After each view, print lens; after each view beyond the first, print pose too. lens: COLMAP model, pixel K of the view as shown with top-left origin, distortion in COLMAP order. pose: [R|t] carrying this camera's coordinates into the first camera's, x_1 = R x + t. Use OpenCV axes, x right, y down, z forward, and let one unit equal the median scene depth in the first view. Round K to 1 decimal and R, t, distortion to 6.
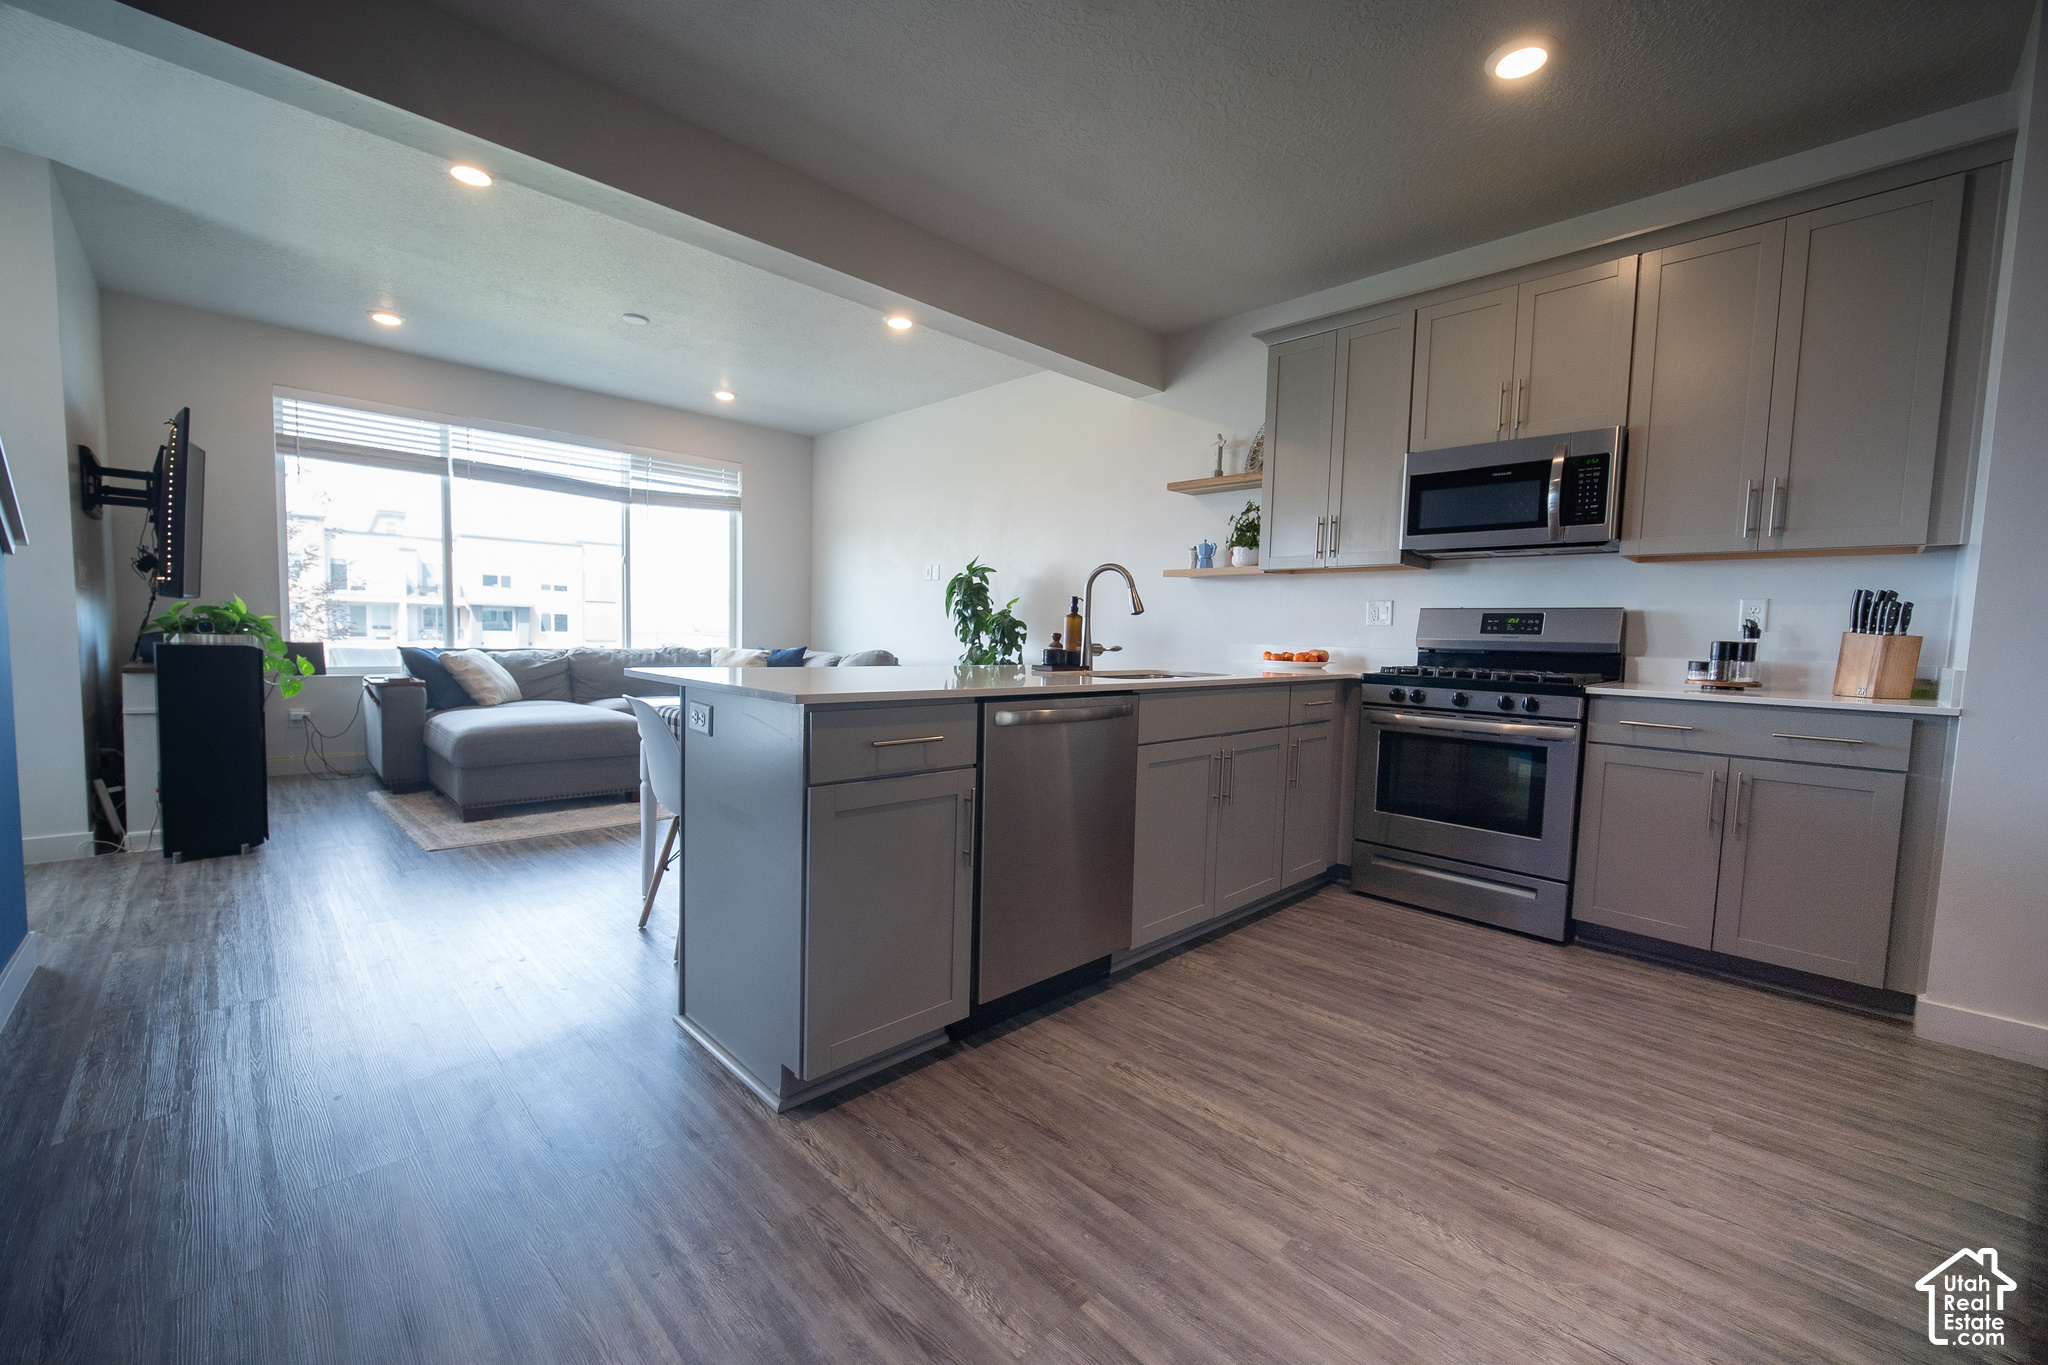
lens RADIAL K [[842.8, 0, 1027.4], [0, 842.8, 691.6], [0, 0, 1]] dist [-0.002962, -0.000153]
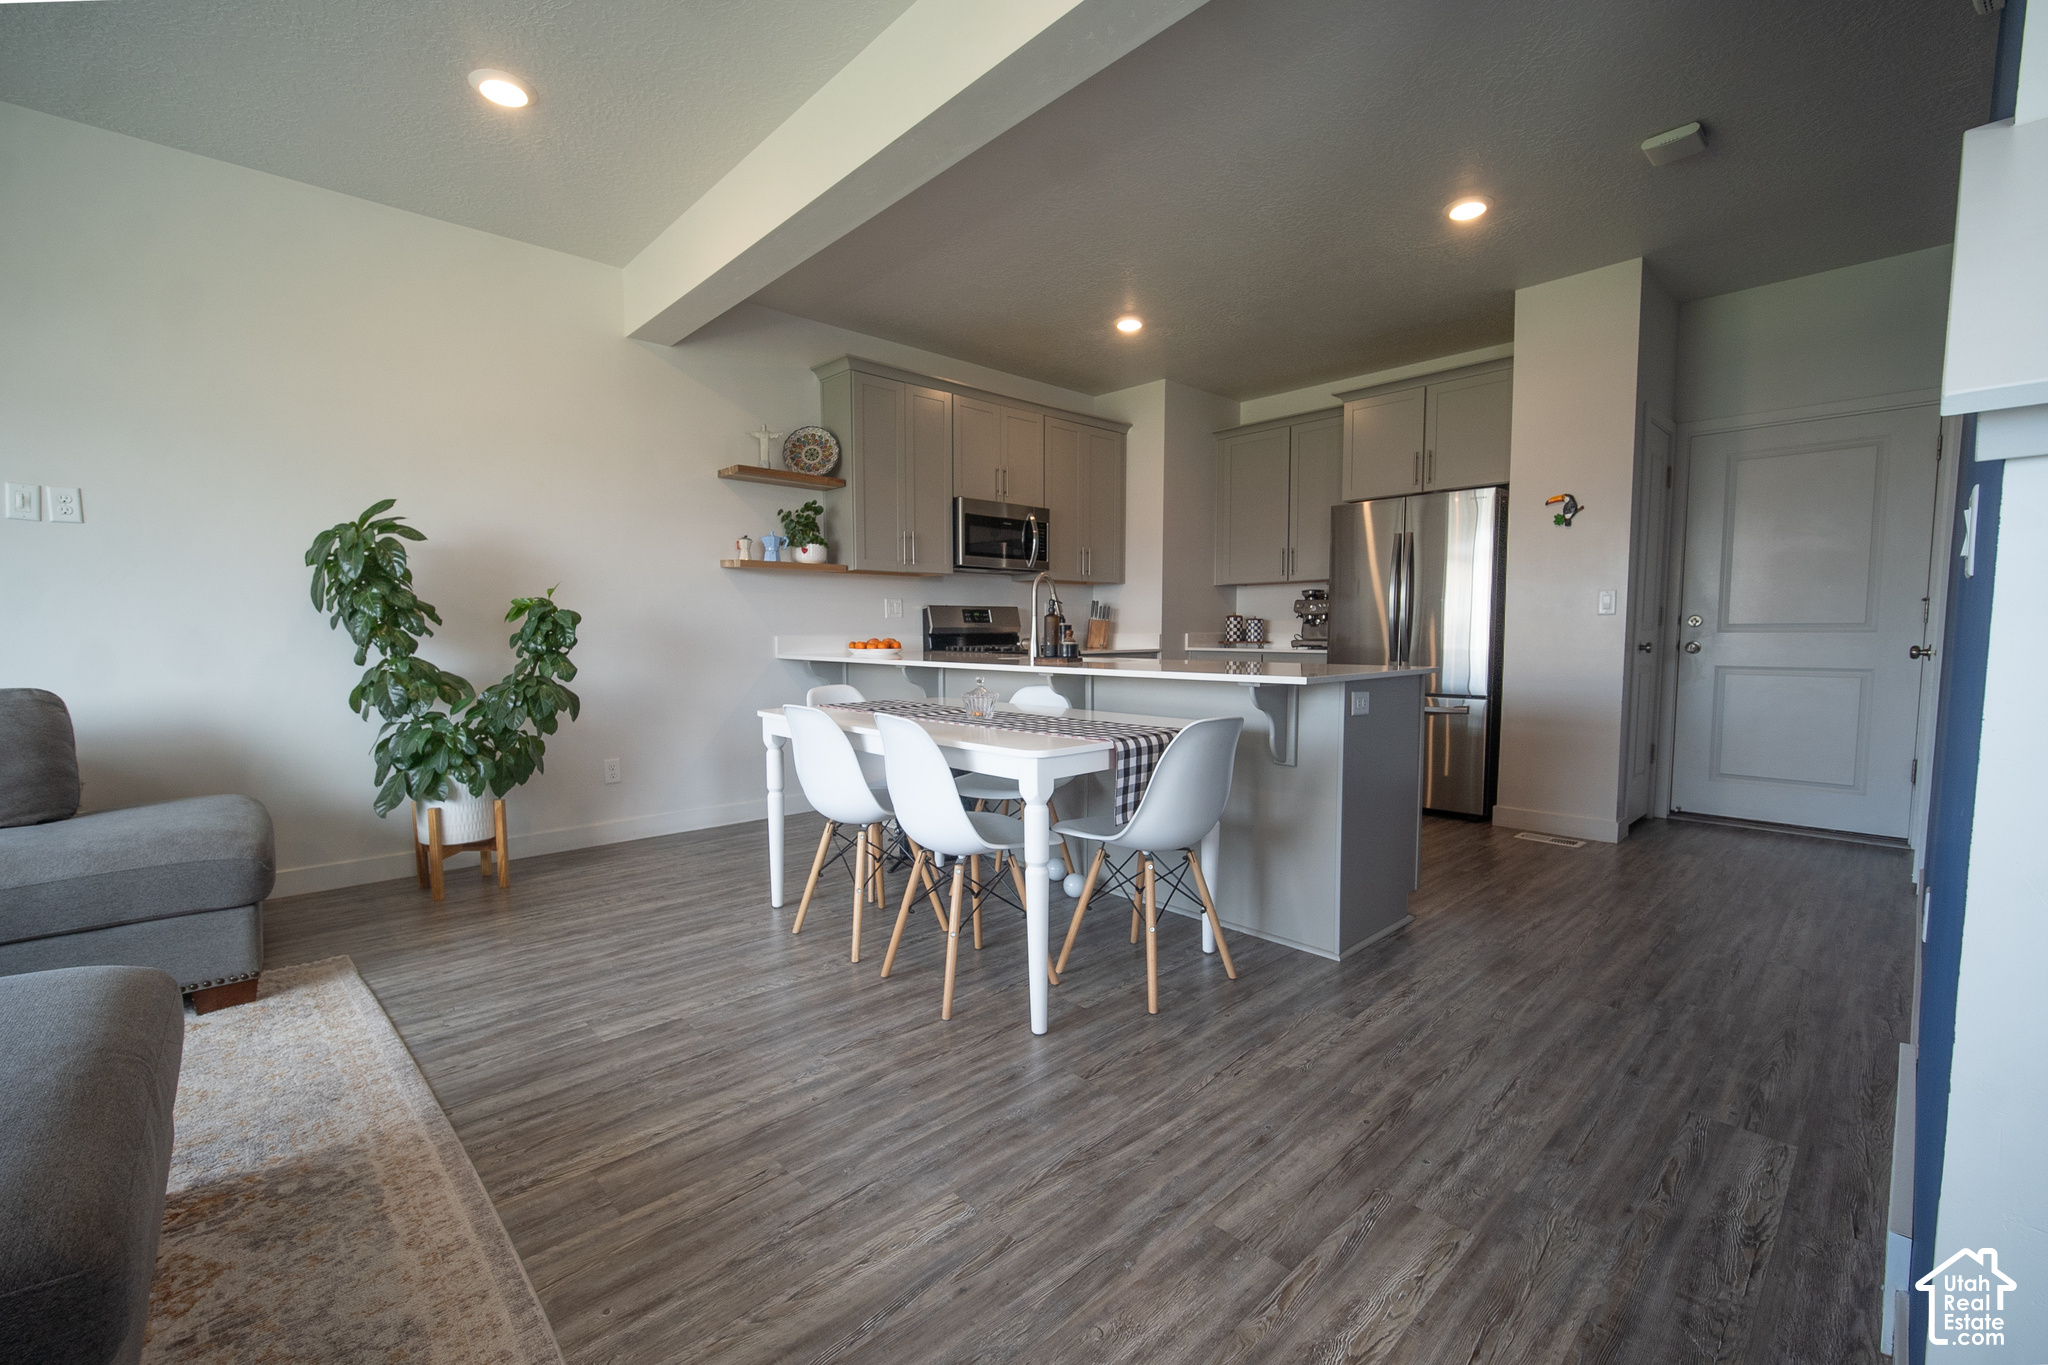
lens RADIAL K [[842.8, 0, 1027.4], [0, 842.8, 691.6], [0, 0, 1]] dist [-0.002962, -0.000153]
pose [[0.038718, -0.099645, 0.994270, -0.820064], [0.065551, 0.993126, 0.096977, -0.072692], [-0.997098, 0.061420, 0.044983, 0.706832]]
